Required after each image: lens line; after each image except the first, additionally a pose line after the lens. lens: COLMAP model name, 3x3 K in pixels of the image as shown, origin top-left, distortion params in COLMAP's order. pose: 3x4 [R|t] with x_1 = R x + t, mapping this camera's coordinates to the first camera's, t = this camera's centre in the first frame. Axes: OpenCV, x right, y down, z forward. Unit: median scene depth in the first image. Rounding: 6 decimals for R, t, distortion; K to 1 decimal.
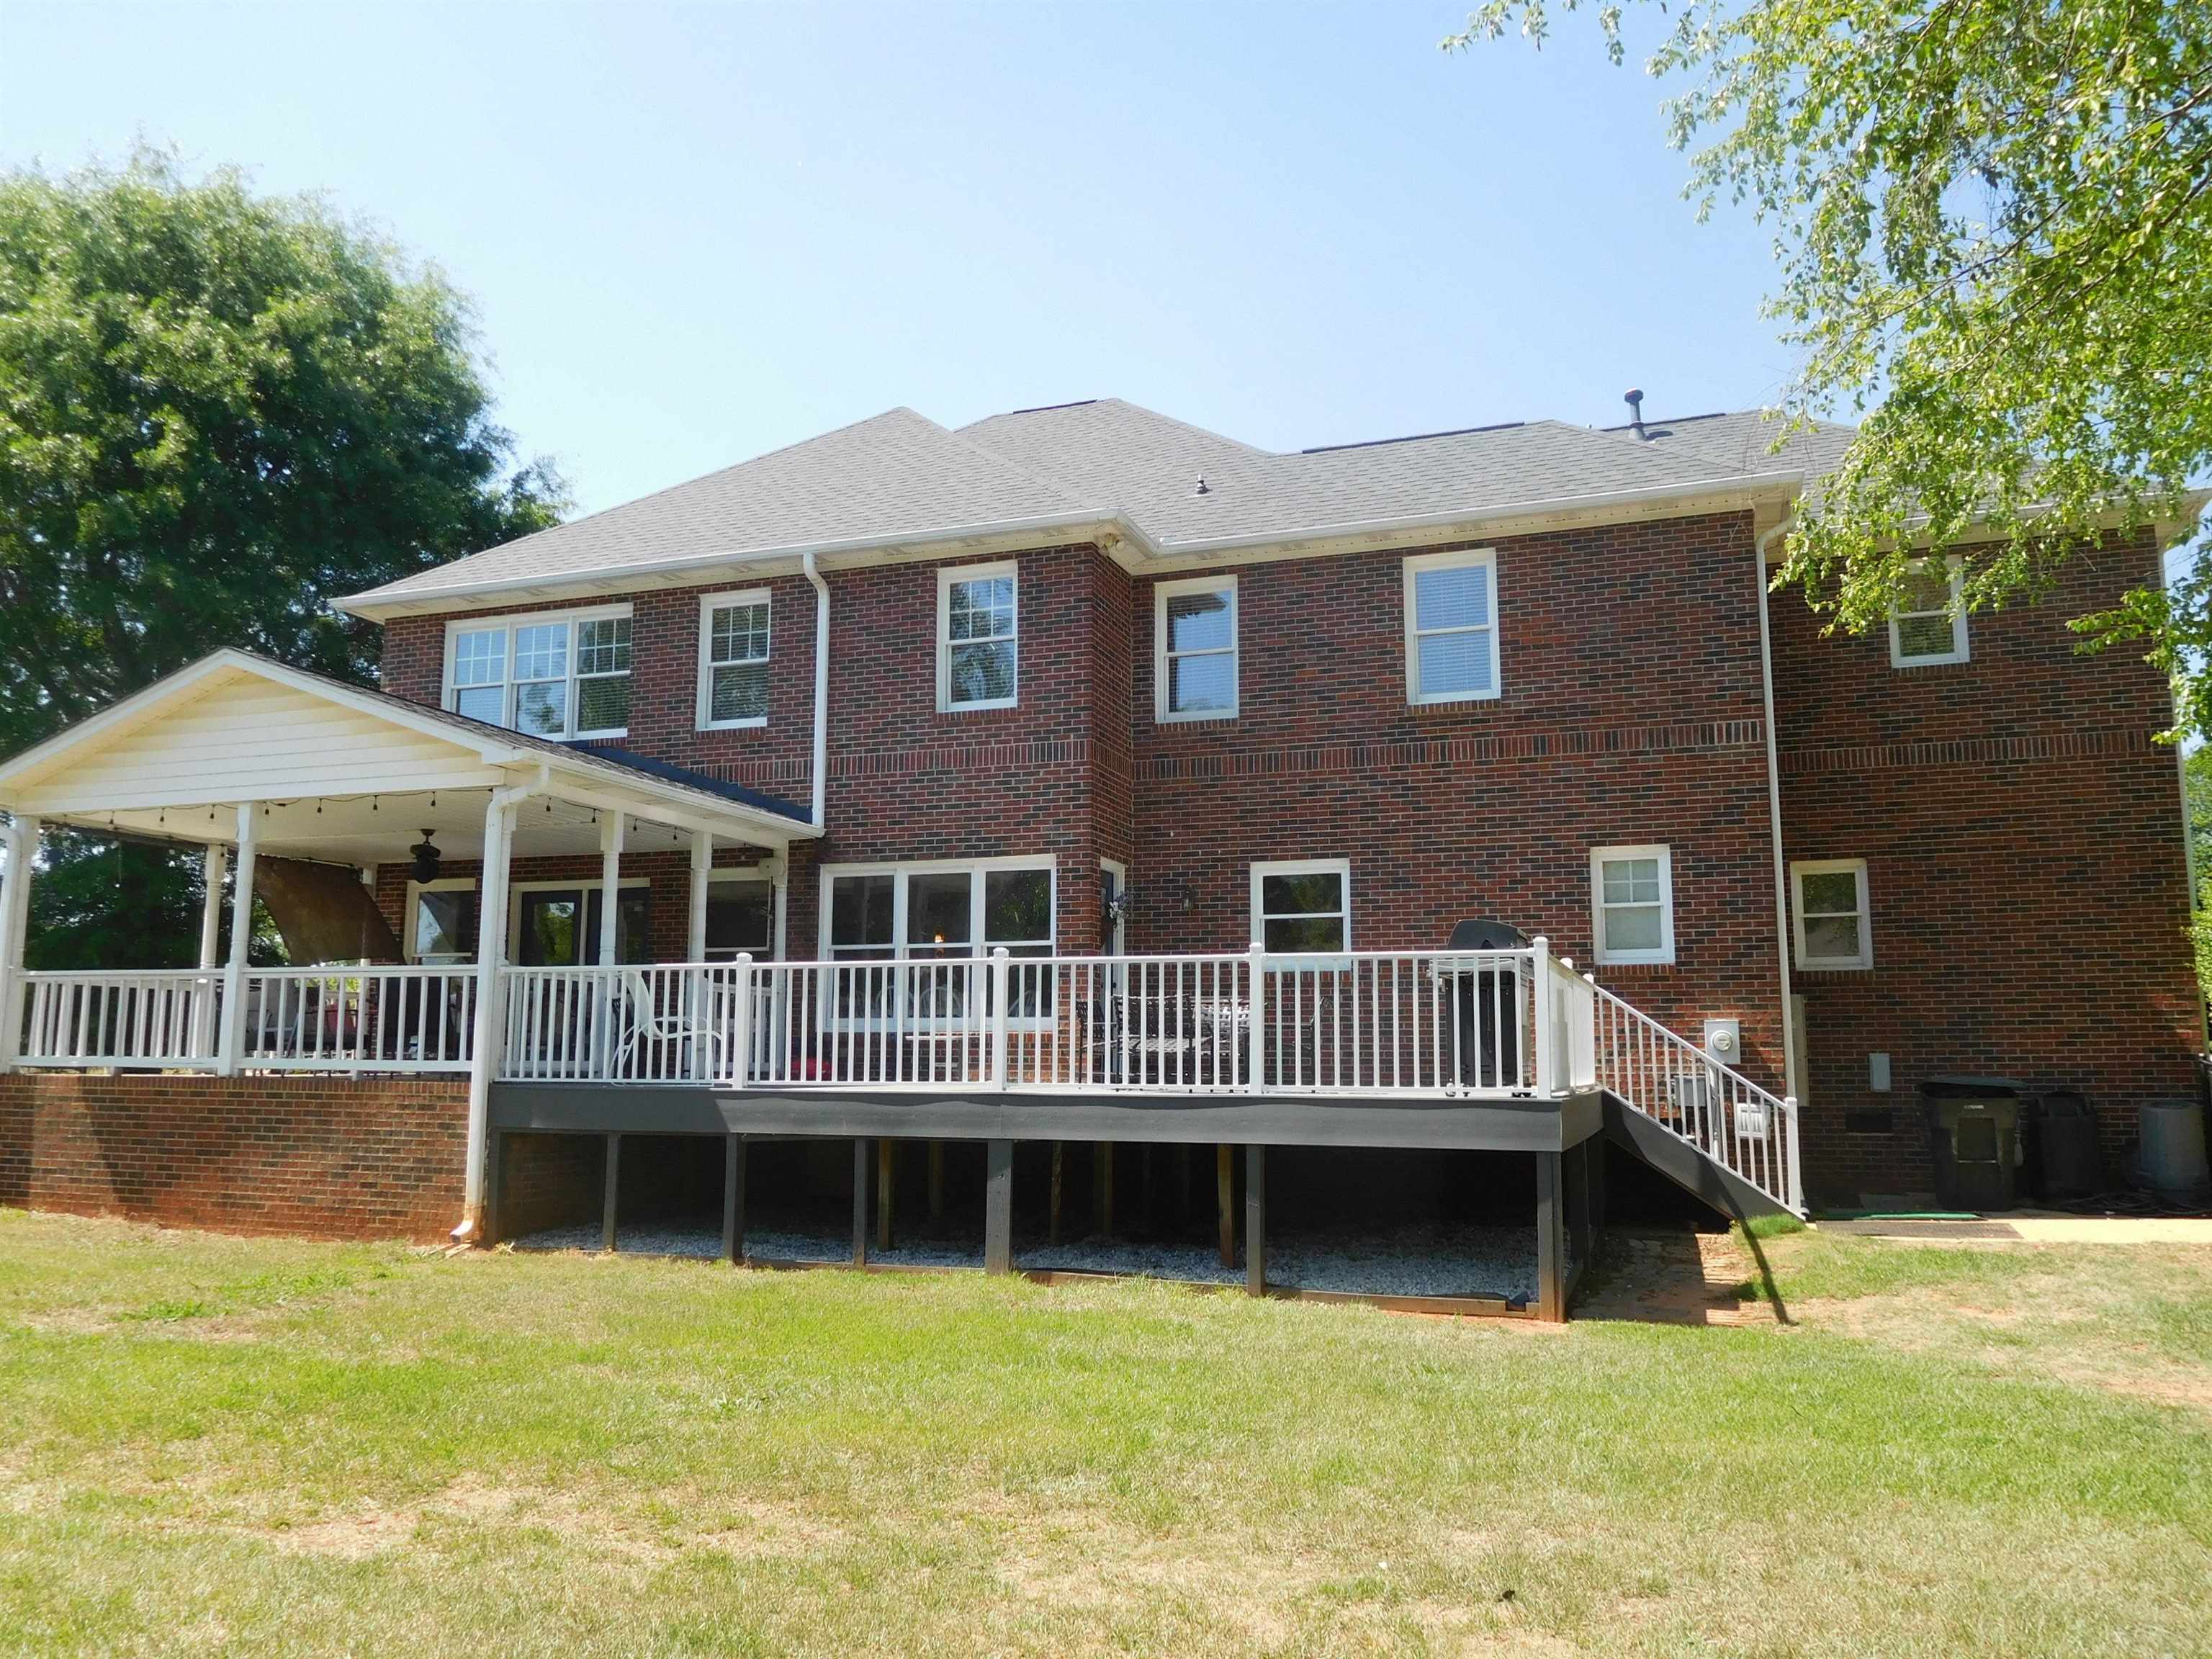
lens RADIAL K [[1654.4, 0, 1098.1], [0, 1654.4, 822.7], [0, 0, 1]] dist [-0.028626, 0.025029]
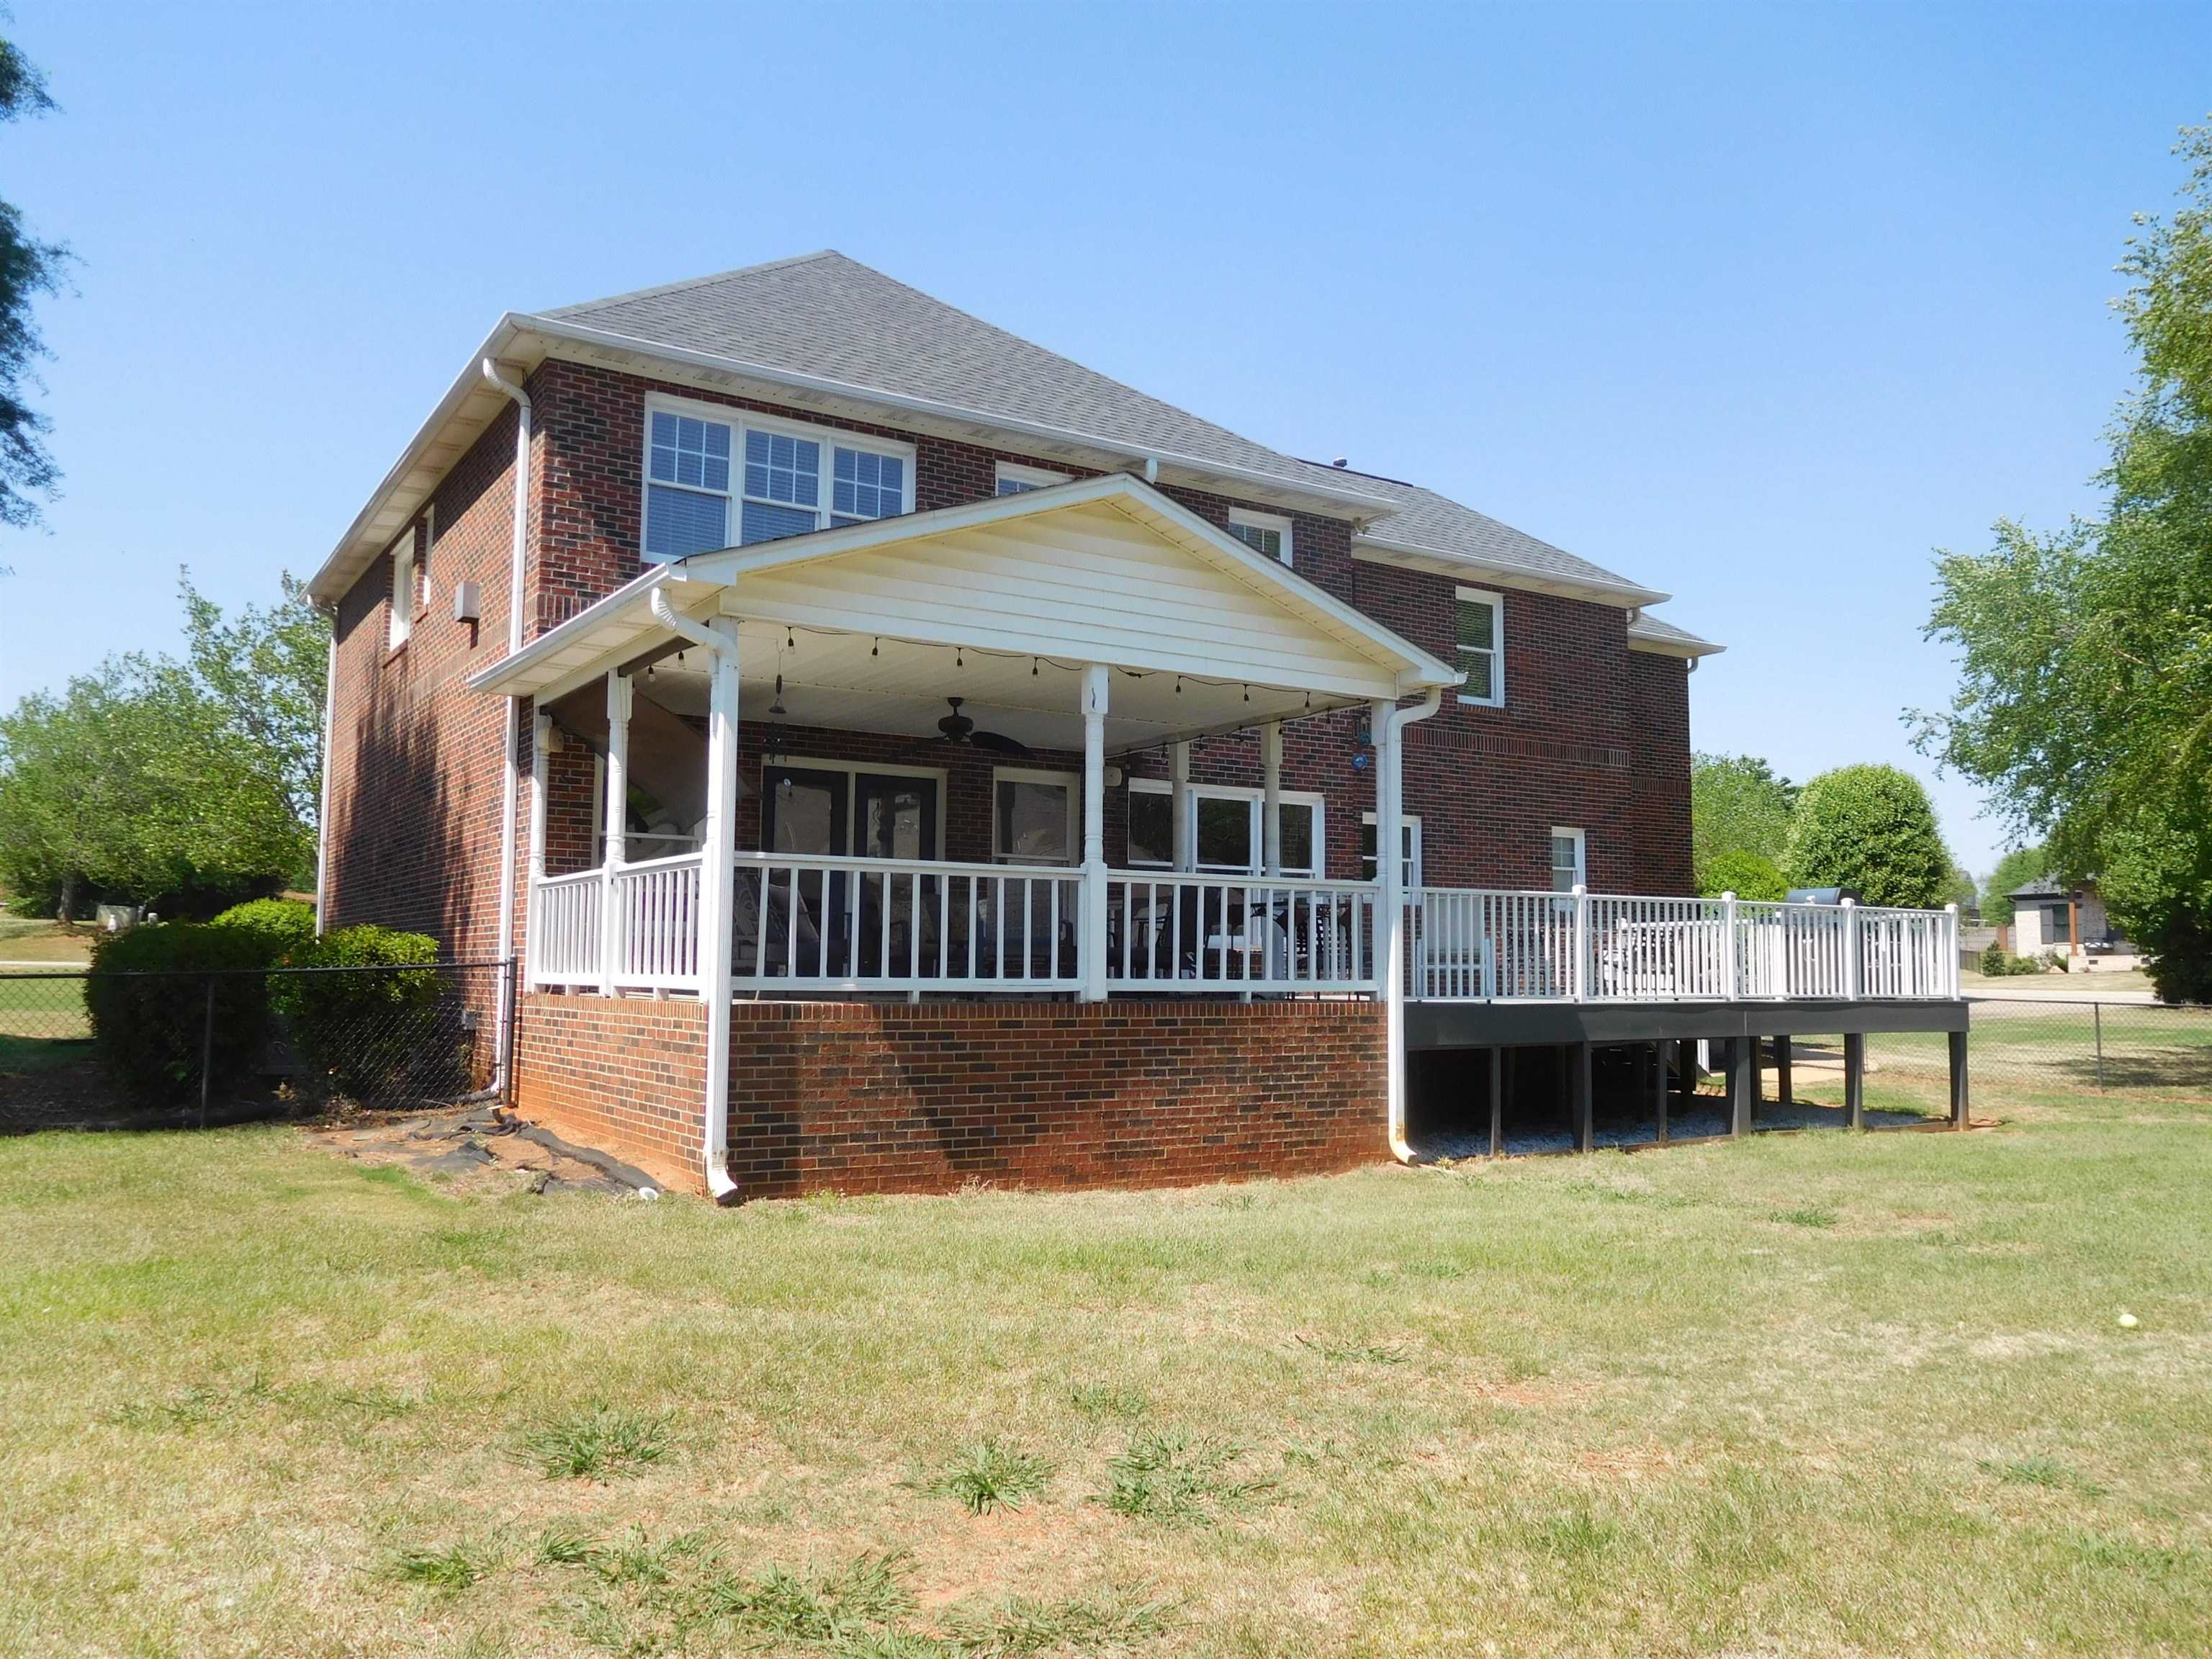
lens RADIAL K [[1654.4, 0, 1097.2], [0, 1654.4, 837.2], [0, 0, 1]] dist [-0.028626, 0.025029]
pose [[0.593376, 0.064875, 0.802307, -1.214304], [-0.118760, 0.992894, 0.007547, 0.069073], [-0.796116, -0.099761, 0.596864, 0.530581]]
